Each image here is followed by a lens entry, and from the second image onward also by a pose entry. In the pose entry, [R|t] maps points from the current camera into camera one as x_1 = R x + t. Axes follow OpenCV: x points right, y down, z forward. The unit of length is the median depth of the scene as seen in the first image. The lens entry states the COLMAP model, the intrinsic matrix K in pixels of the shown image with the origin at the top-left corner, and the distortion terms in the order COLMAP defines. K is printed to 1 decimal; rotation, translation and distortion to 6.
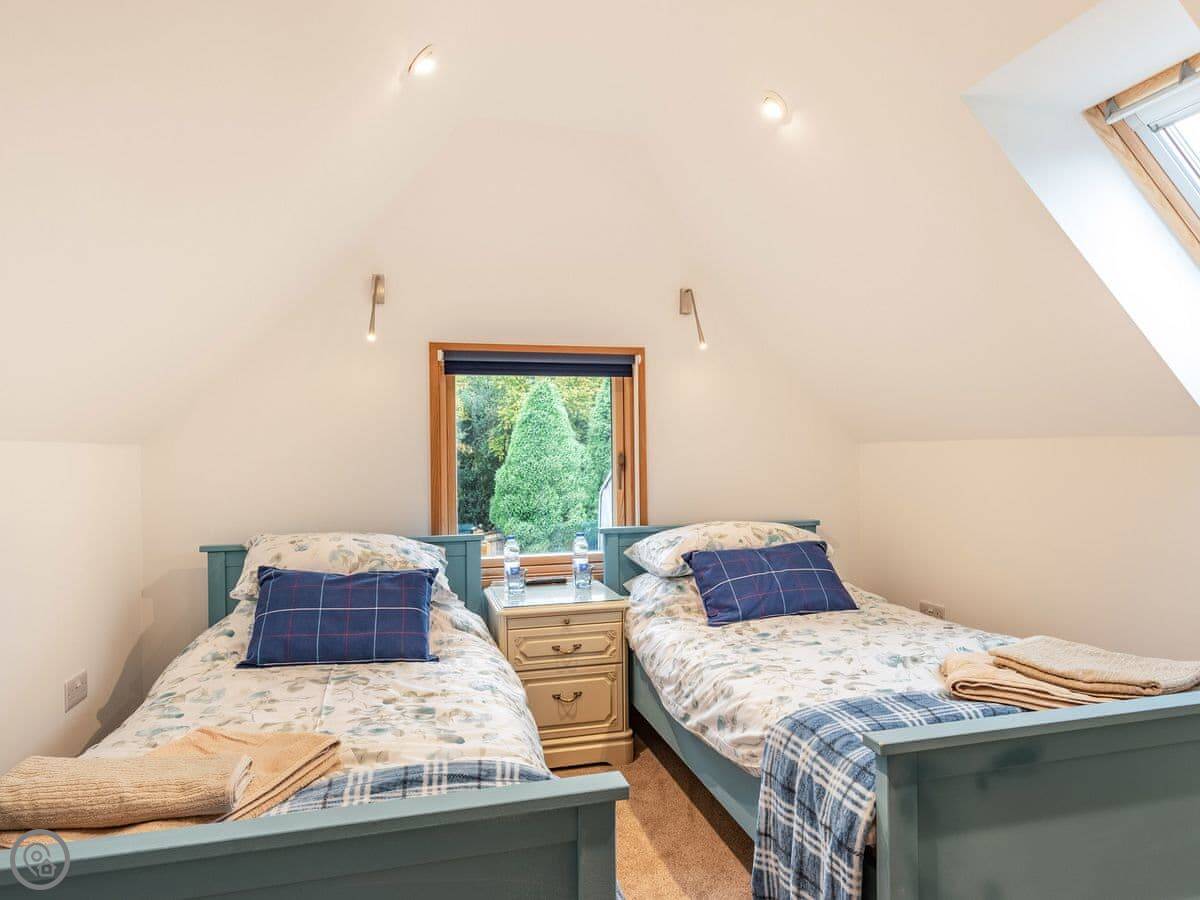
lens RADIAL K [[768.8, 0, 600.0], [0, 768.8, 450.0], [0, 0, 1]] dist [0.003223, -0.000534]
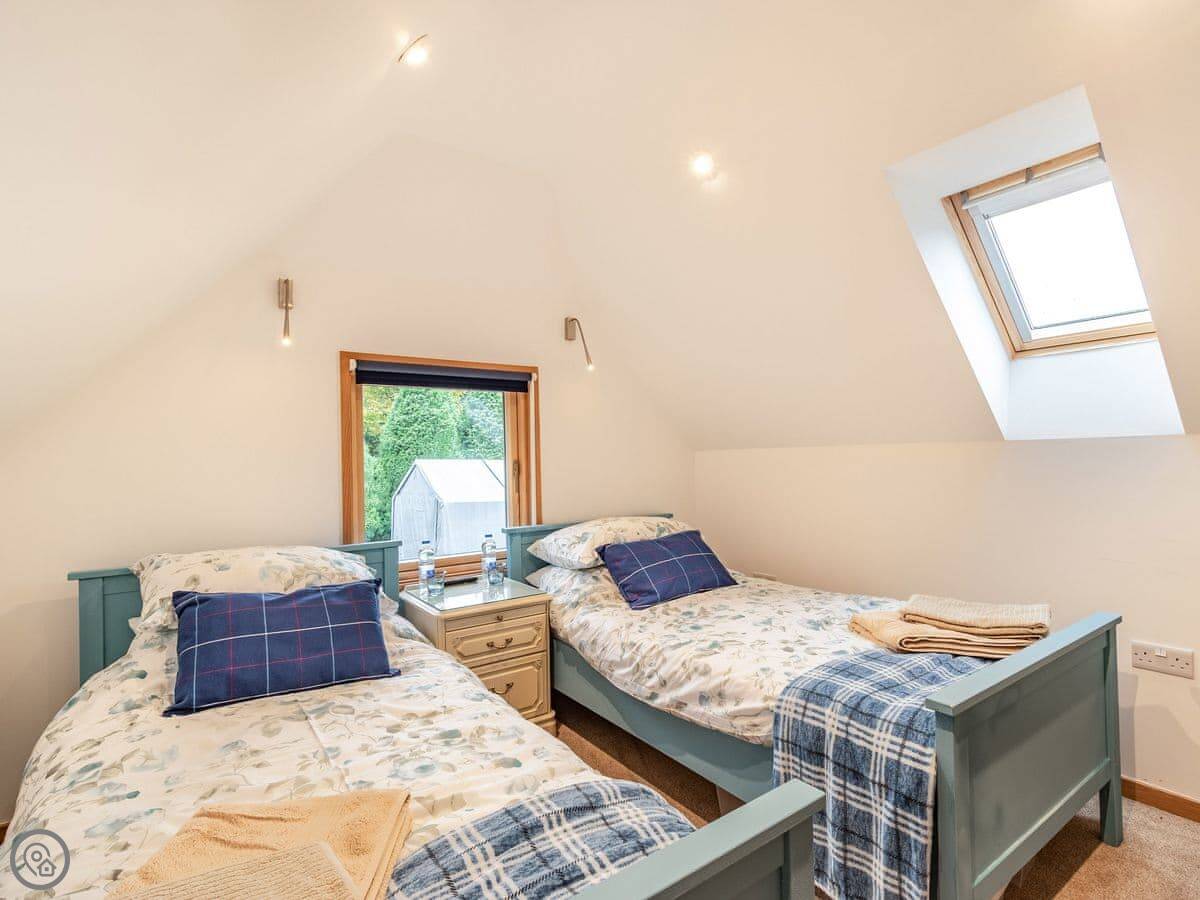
lens RADIAL K [[608.5, 0, 602.3], [0, 608.5, 451.2], [0, 0, 1]] dist [0.002728, 0.001223]
pose [[0.934441, -0.004313, 0.356091, -0.252189], [0.010147, 0.999843, -0.014517, 0.006939], [-0.355973, 0.017179, 0.934338, 0.191080]]
